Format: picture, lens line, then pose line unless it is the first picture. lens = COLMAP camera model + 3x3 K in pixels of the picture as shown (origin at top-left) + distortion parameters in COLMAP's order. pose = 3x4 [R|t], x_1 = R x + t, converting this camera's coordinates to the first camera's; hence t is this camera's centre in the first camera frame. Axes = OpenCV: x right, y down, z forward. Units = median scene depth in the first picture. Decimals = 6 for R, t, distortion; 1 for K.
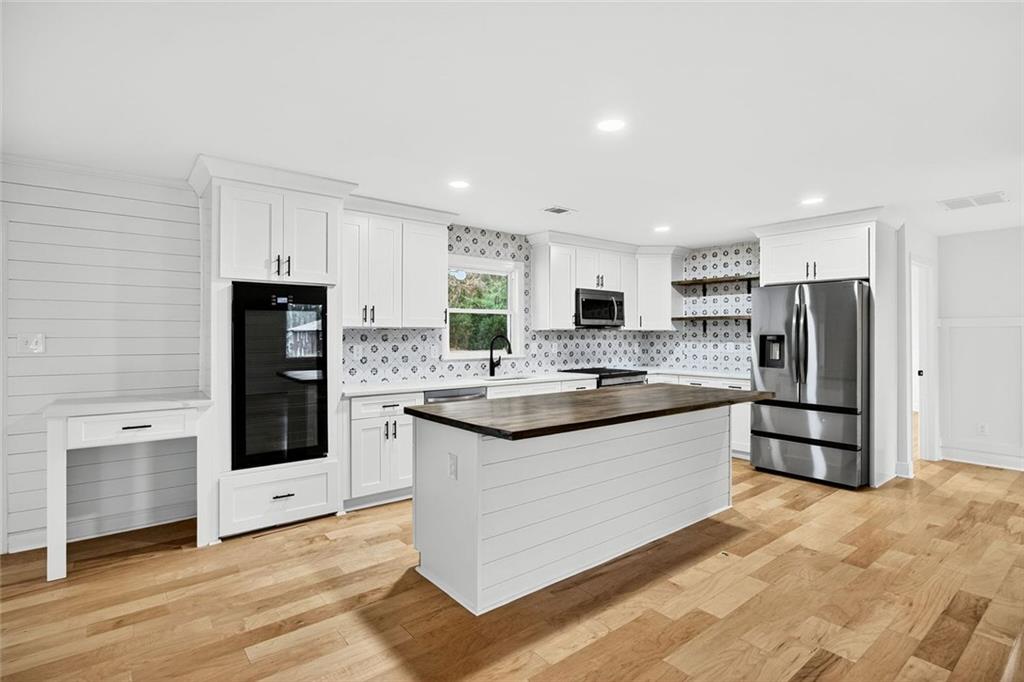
lens RADIAL K [[514.3, 0, 510.2], [0, 514.3, 335.2], [0, 0, 1]] dist [-0.001625, 0.000029]
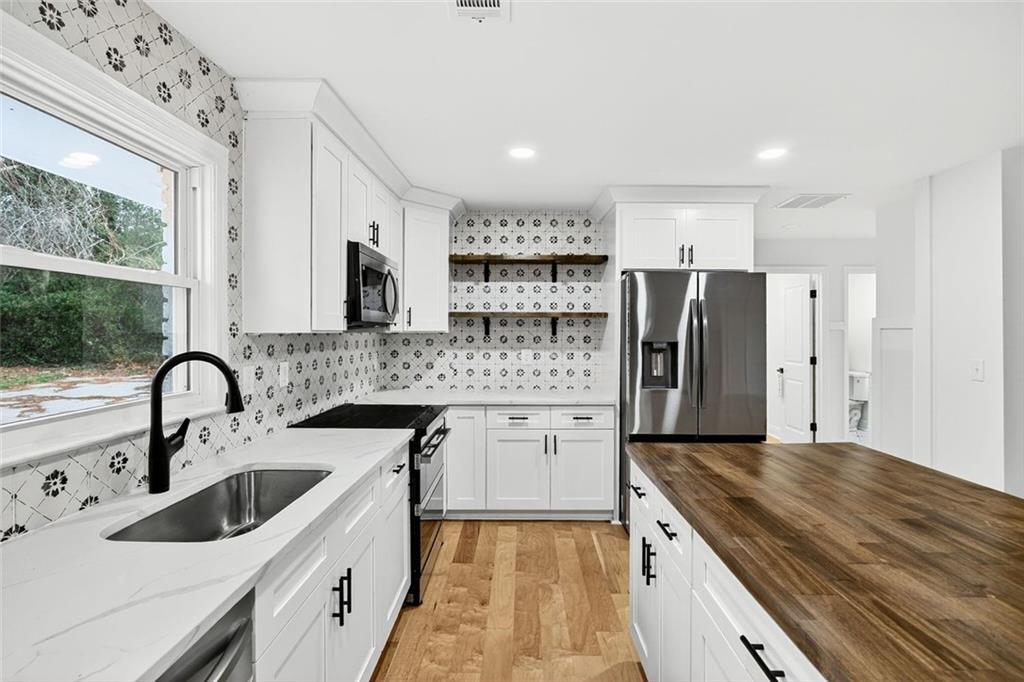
lens RADIAL K [[499.5, 0, 513.5], [0, 499.5, 331.3], [0, 0, 1]] dist [-0.000075, 0.000363]
pose [[0.632201, 0.001150, 0.774804, -0.129621], [-0.000709, 0.999999, -0.000907, -0.012332], [-0.774804, 0.000024, 0.632201, 0.663610]]
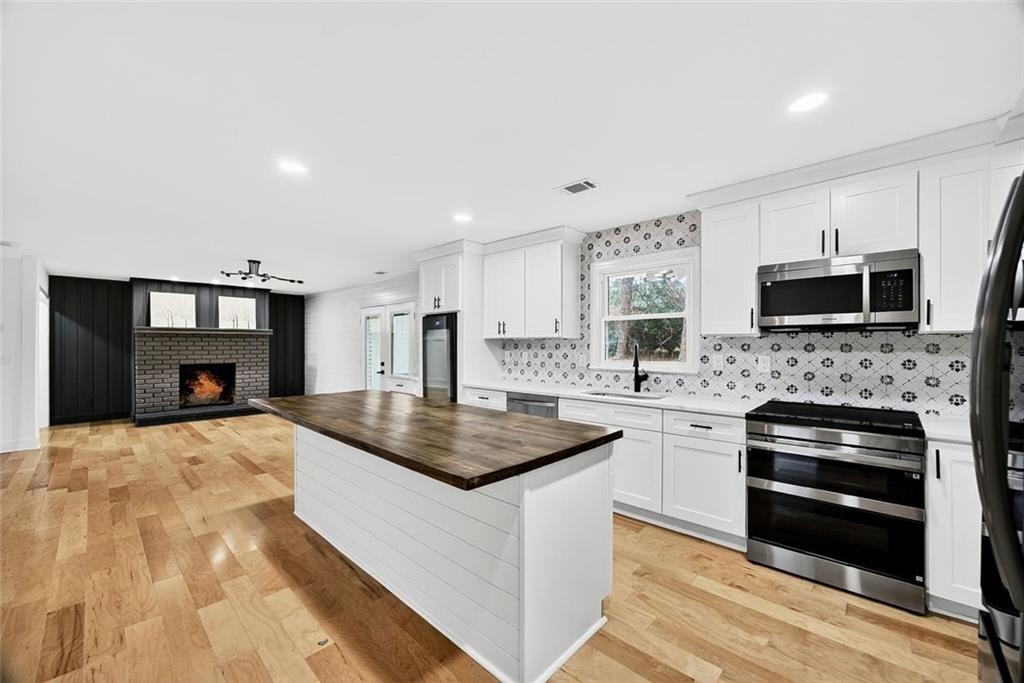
lens RADIAL K [[400.3, 0, 509.0], [0, 400.3, 345.2], [0, 0, 1]] dist [-0.001605, 0.000162]
pose [[0.130072, 0.001383, -0.991504, 0.603348], [-0.000773, 0.999999, 0.001293, 0.000960], [0.991504, 0.000598, 0.130073, 0.703742]]
